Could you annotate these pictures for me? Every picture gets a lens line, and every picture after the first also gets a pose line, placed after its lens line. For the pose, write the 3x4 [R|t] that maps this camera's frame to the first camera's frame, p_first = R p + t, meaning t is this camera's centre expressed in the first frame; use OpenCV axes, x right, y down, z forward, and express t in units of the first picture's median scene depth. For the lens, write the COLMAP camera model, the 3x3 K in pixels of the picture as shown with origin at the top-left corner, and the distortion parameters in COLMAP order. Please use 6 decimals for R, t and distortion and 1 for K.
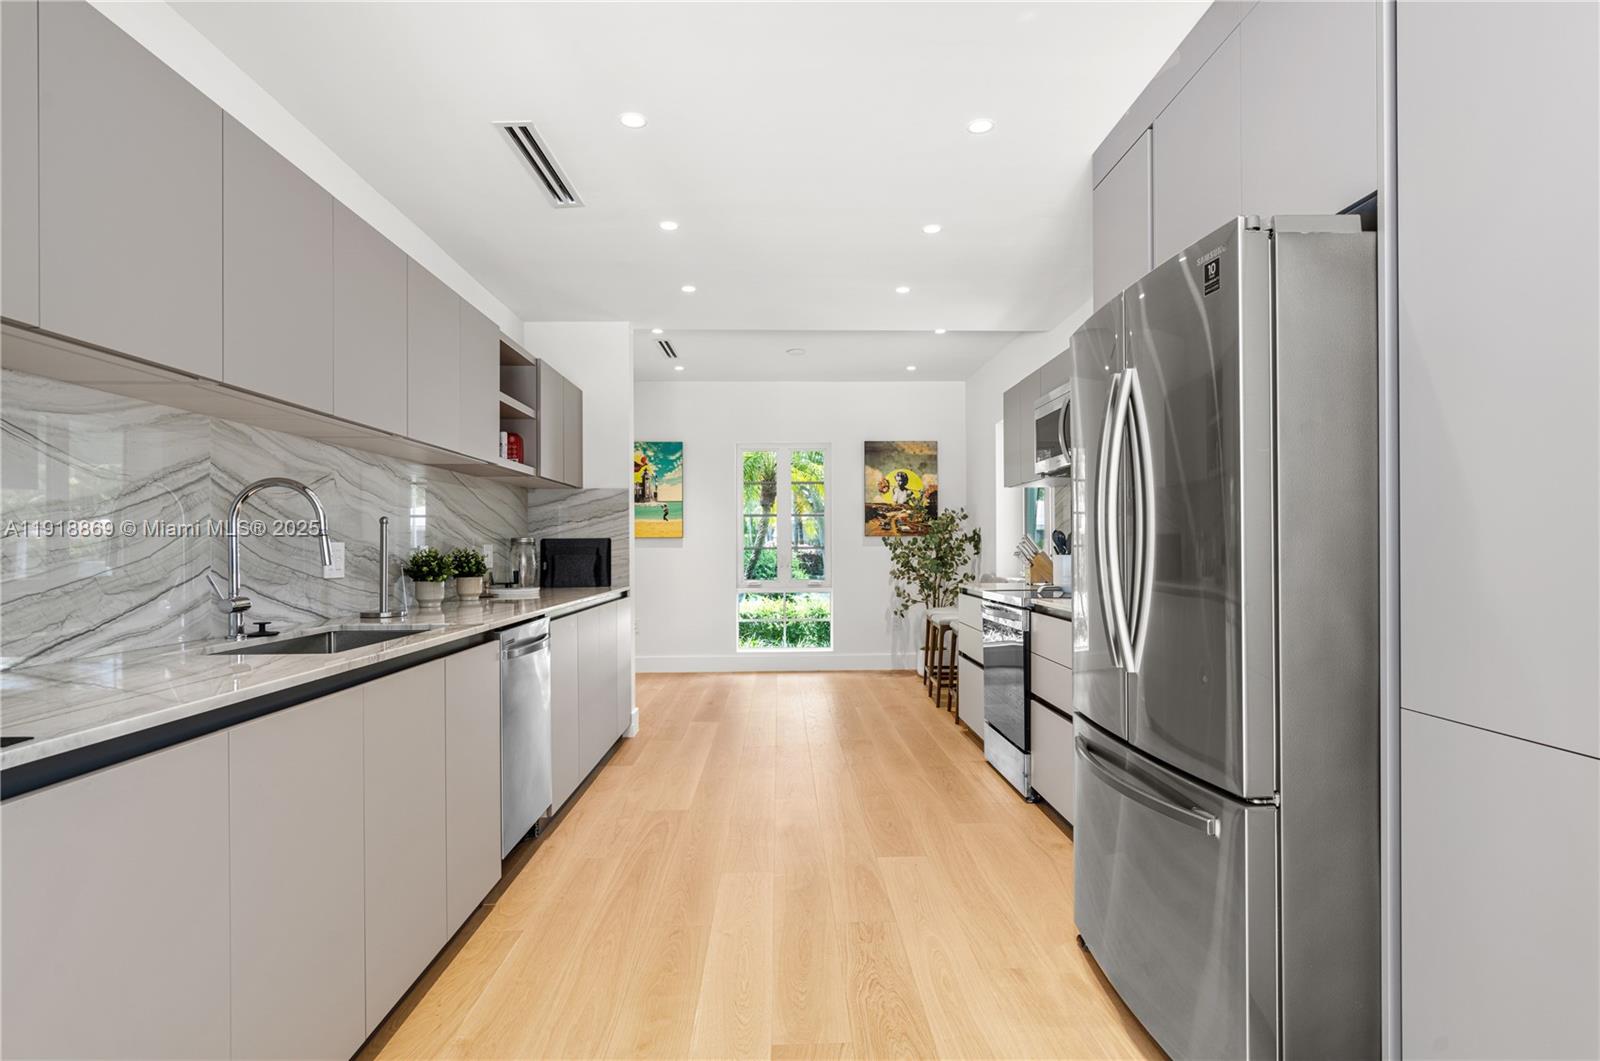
lens RADIAL K [[928.9, 0, 797.4], [0, 928.9, 545.1], [0, 0, 1]] dist [-0.003950, -0.003518]
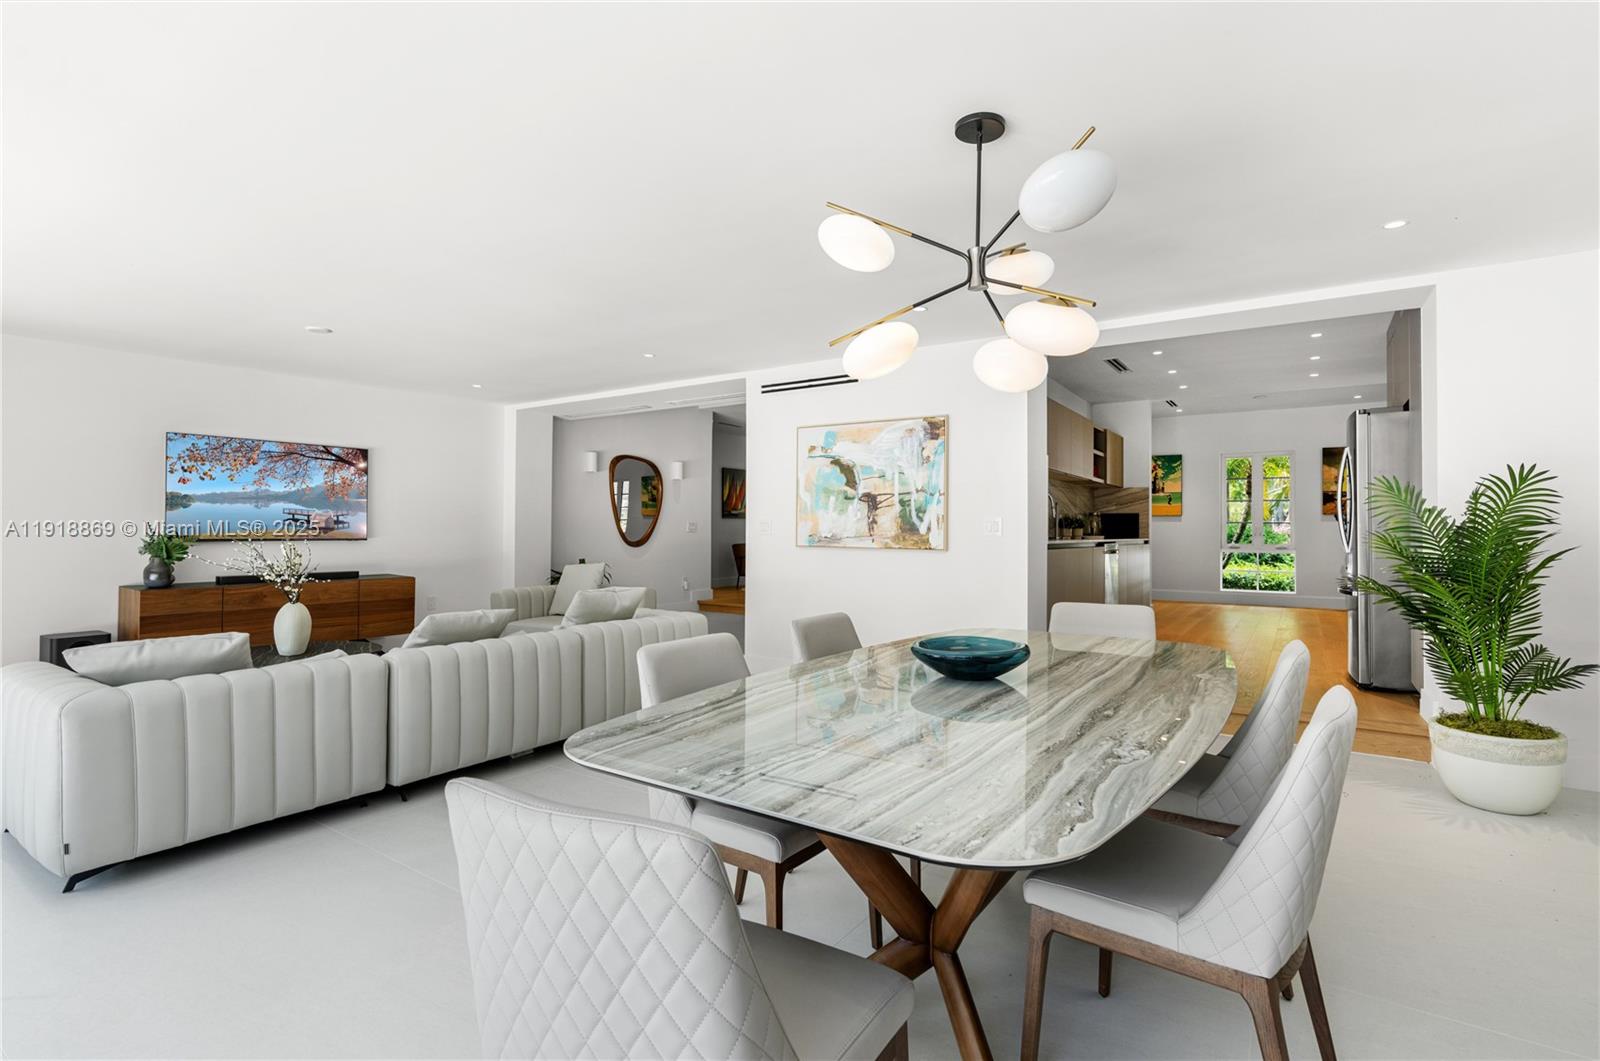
lens RADIAL K [[731.6, 0, 811.4], [0, 731.6, 522.5], [0, 0, 1]] dist [-0.001880, 0.002584]
pose [[0.827493, 0.002771, -0.561470, 0.091058], [-0.007246, 0.999957, -0.005744, 0.026238], [0.561430, 0.008822, 0.827477, -0.650461]]
